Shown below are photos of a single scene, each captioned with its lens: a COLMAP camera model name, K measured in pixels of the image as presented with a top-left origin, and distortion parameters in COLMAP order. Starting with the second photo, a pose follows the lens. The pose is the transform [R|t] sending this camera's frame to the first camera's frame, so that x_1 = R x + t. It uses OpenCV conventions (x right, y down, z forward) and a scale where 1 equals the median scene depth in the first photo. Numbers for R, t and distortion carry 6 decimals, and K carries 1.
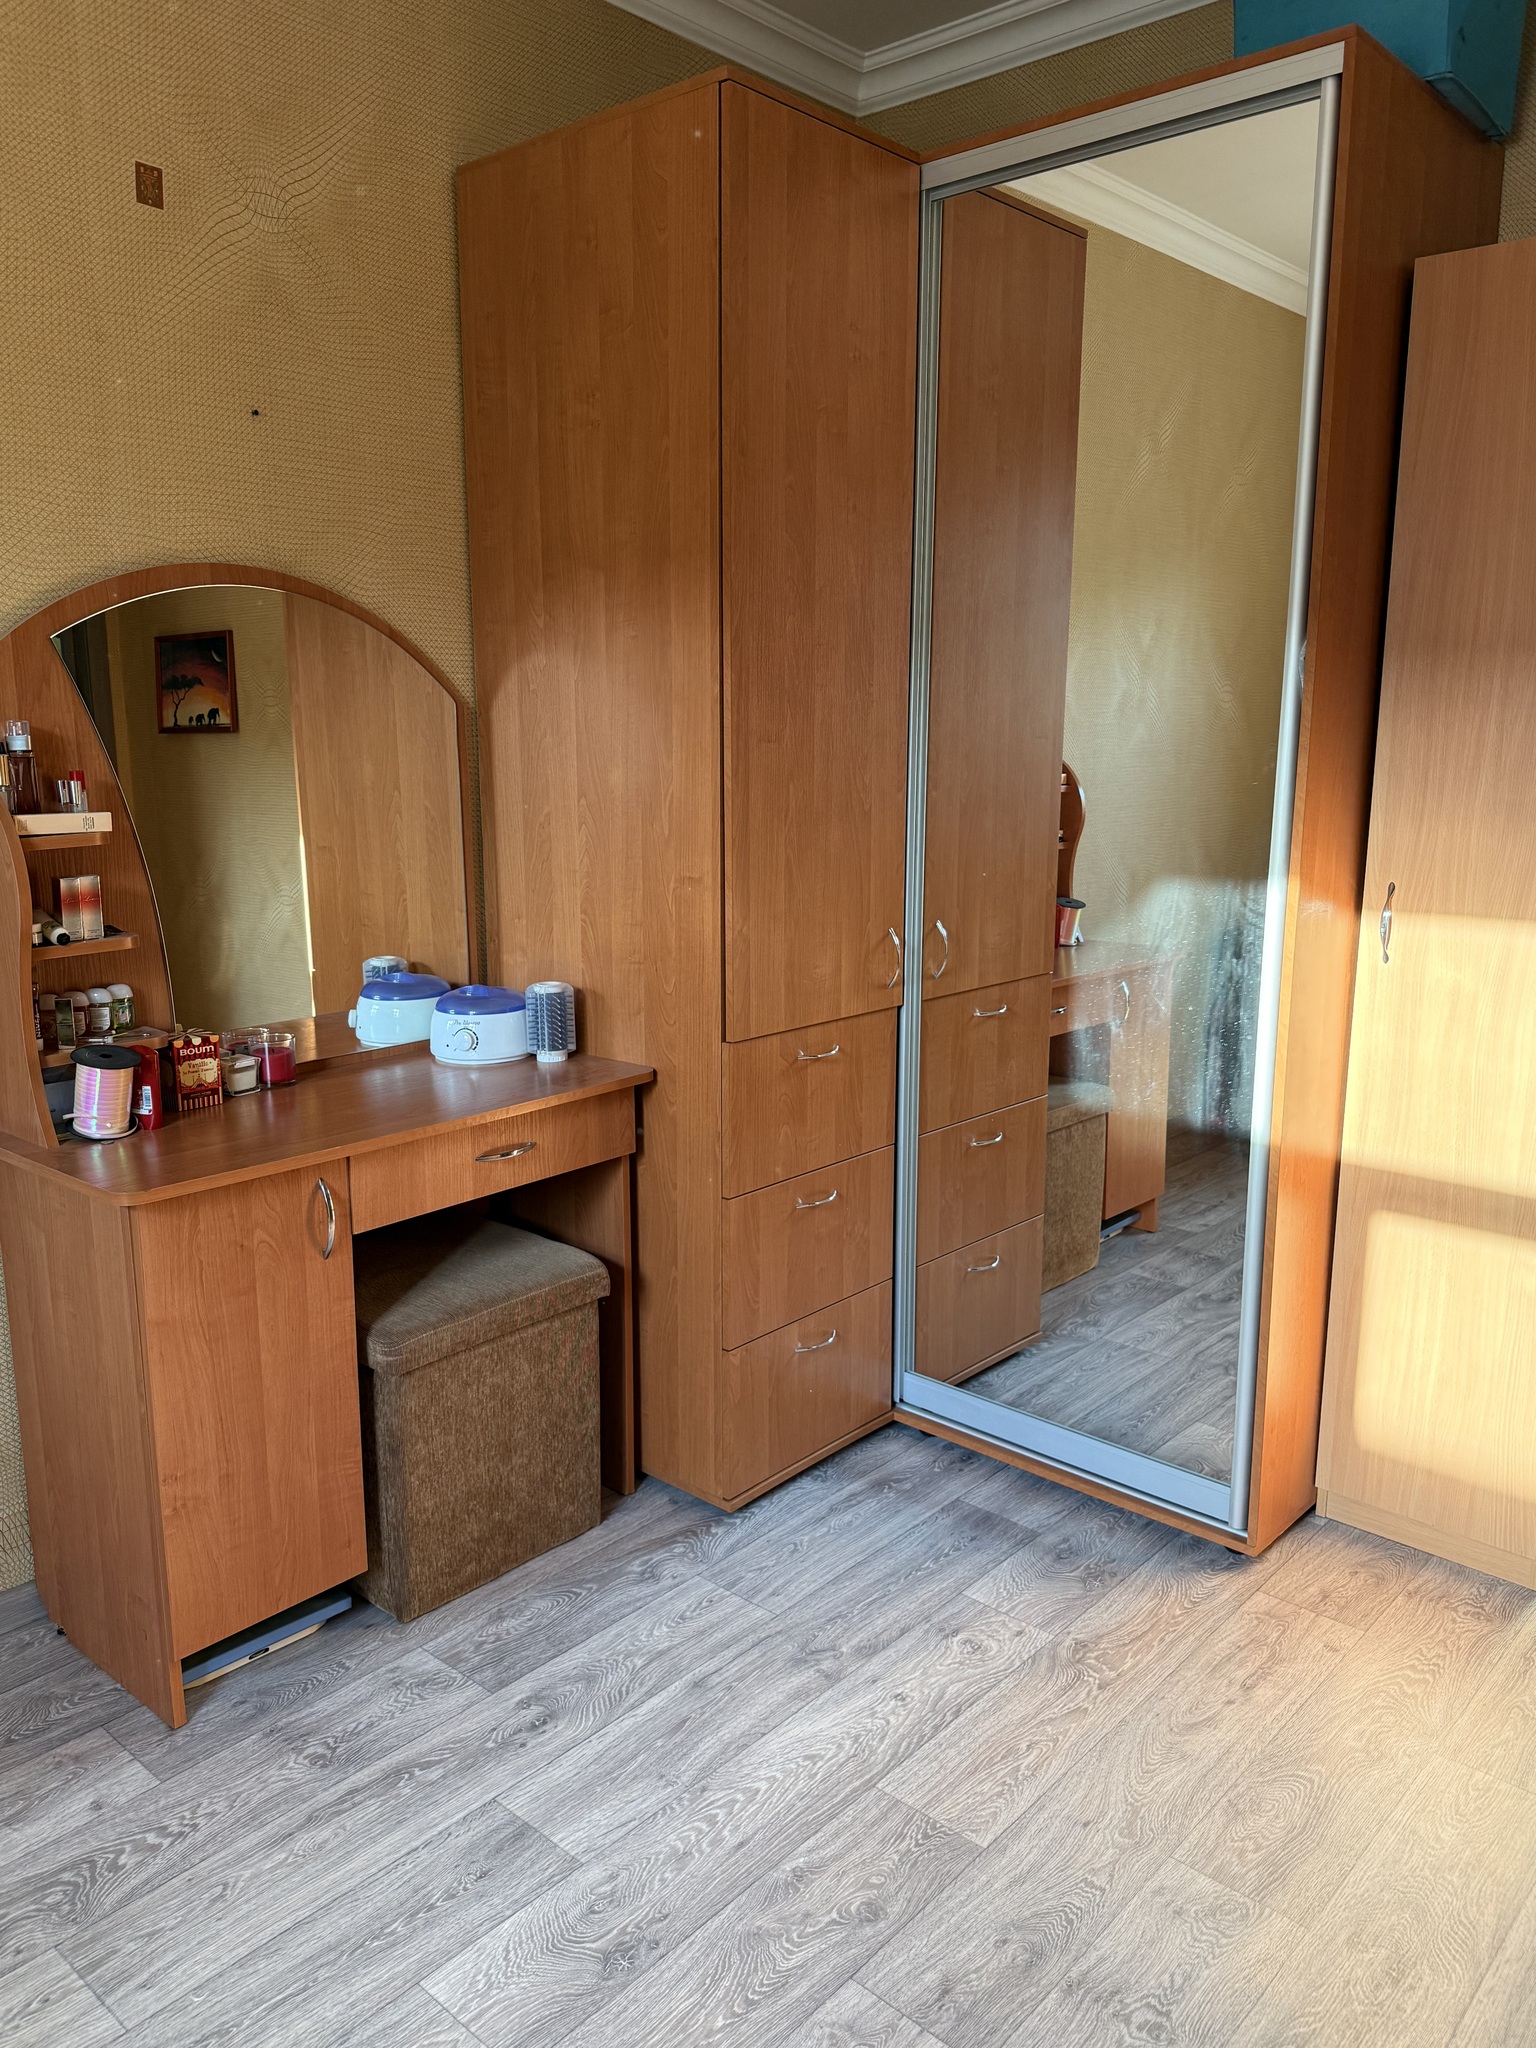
lens RADIAL K [[1506.7, 0, 756.6], [0, 1506.7, 1022.7], [0, 0, 1]] dist [0.056207, -0.093829]
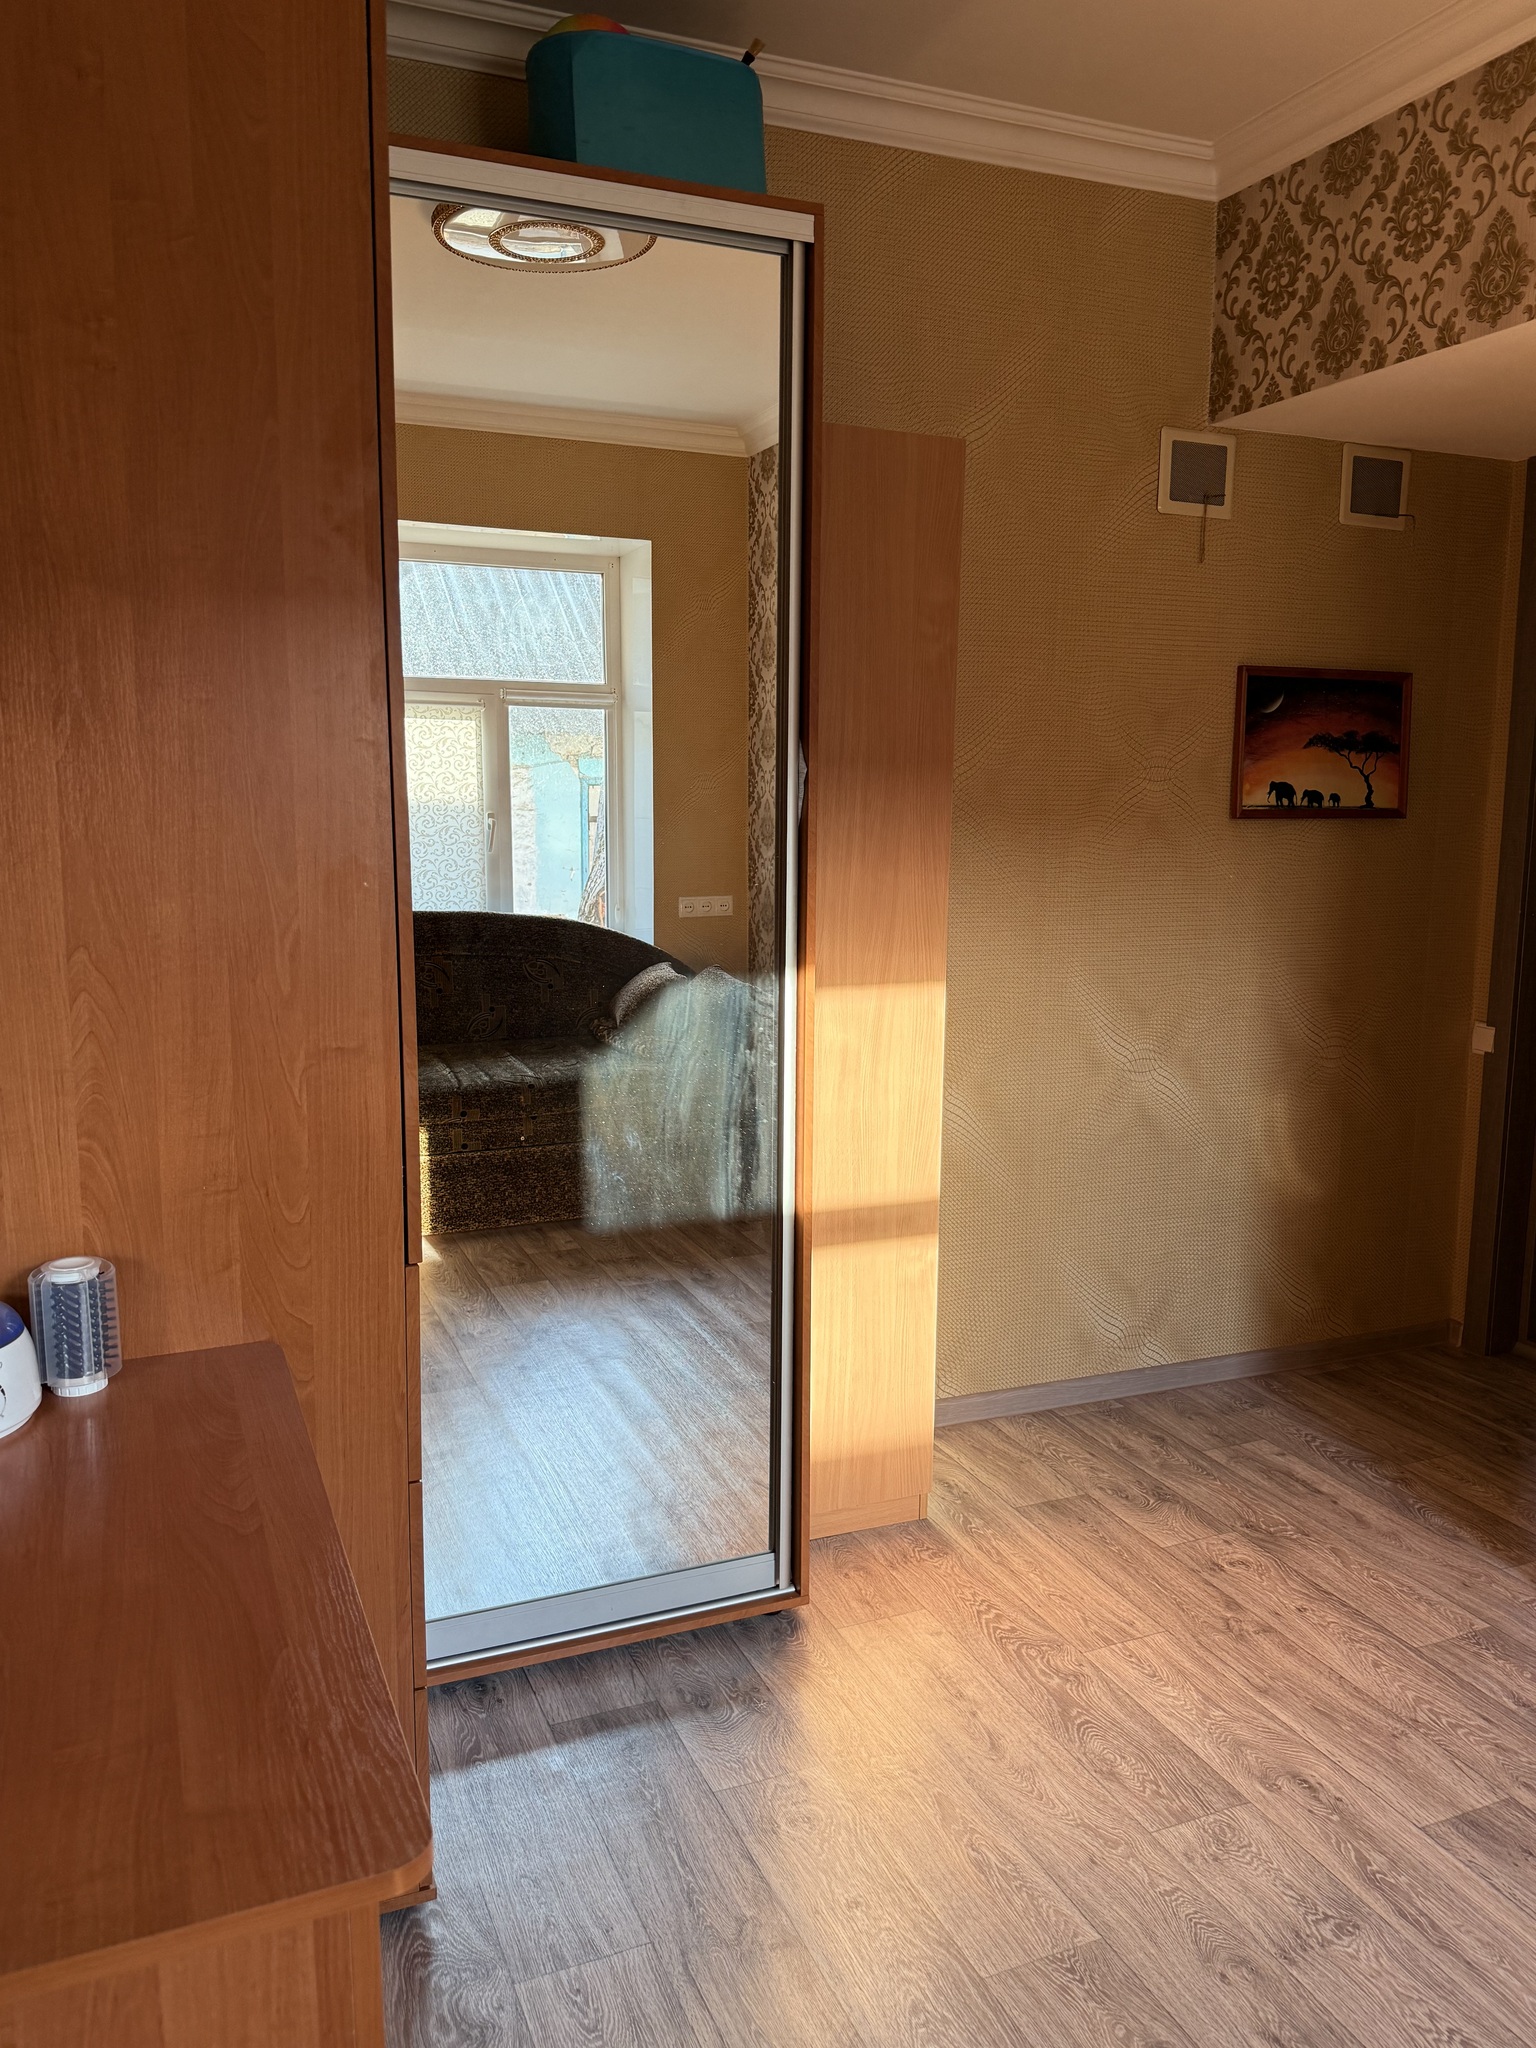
lens RADIAL K [[1506.7, 0, 772.1], [0, 1506.7, 1021.9], [0, 0, 1]] dist [0.056207, -0.093829]
pose [[0.429187, -0.127772, 0.894132, -0.596653], [0.166344, 0.984192, 0.060795, -0.120386], [-0.887766, 0.122641, 0.443656, 0.520994]]
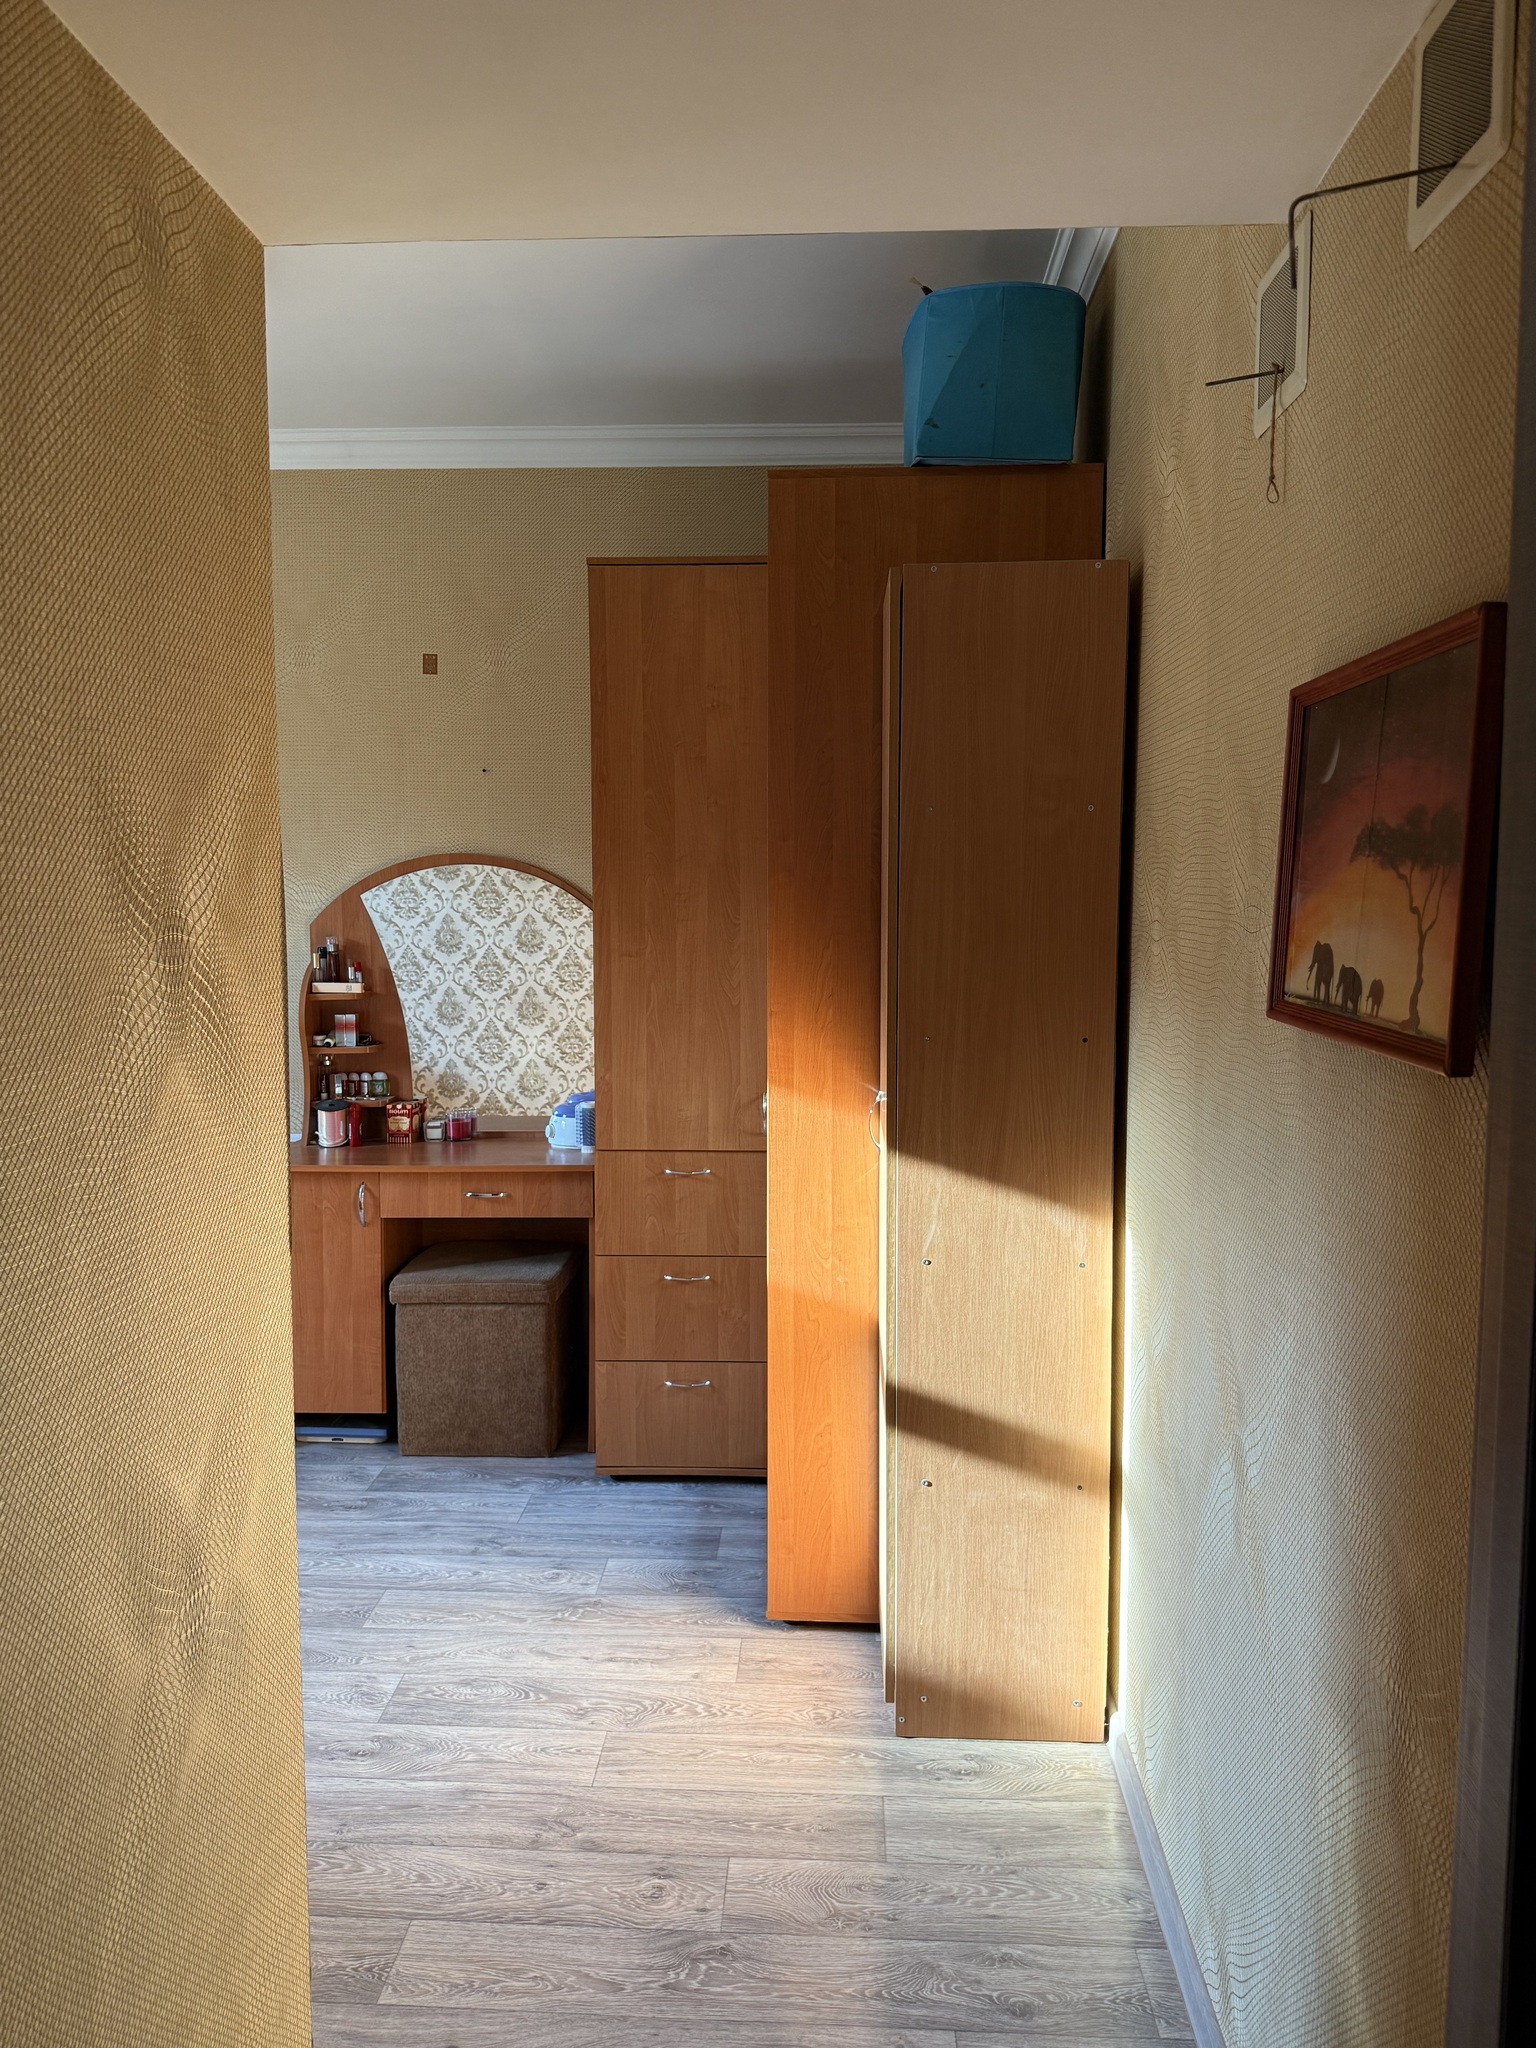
lens RADIAL K [[1506.7, 0, 753.3], [0, 1506.7, 1043.2], [0, 0, 1]] dist [0.056207, -0.093829]
pose [[0.626709, 0.079991, -0.775137, 1.279682], [-0.141842, 0.989810, -0.012537, -0.099530], [0.766235, 0.117804, 0.631669, 0.159481]]
